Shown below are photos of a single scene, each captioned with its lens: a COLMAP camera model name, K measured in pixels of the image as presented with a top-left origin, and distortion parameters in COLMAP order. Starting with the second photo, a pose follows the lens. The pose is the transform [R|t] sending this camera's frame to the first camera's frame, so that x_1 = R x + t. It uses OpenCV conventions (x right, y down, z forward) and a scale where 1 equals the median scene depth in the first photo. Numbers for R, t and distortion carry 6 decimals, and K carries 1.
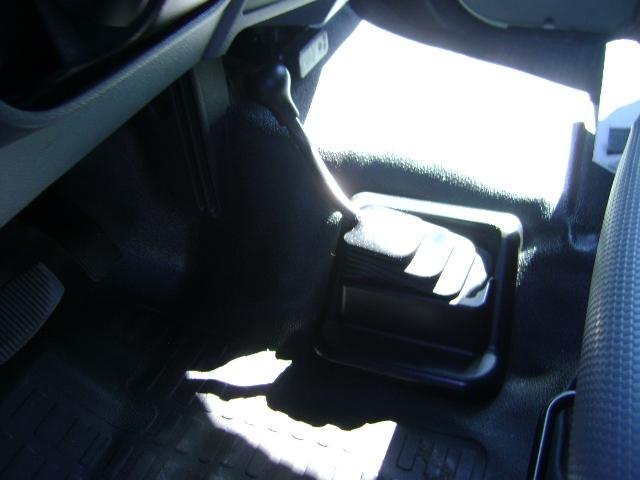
lens RADIAL K [[658.5, 0, 320.0], [0, 658.5, 240.0], [0, 0, 1]] dist [-0.136802, 0.044349]
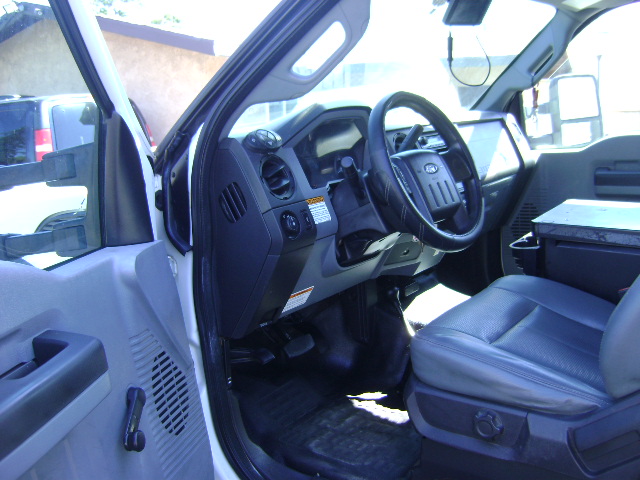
lens RADIAL K [[658.5, 0, 320.0], [0, 658.5, 240.0], [0, 0, 1]] dist [-0.136802, 0.044349]
pose [[0.965313, 0.065247, -0.252811, 0.317757], [-0.172439, 0.886370, -0.429667, 0.810315], [0.196050, 0.458358, 0.866875, -1.592097]]
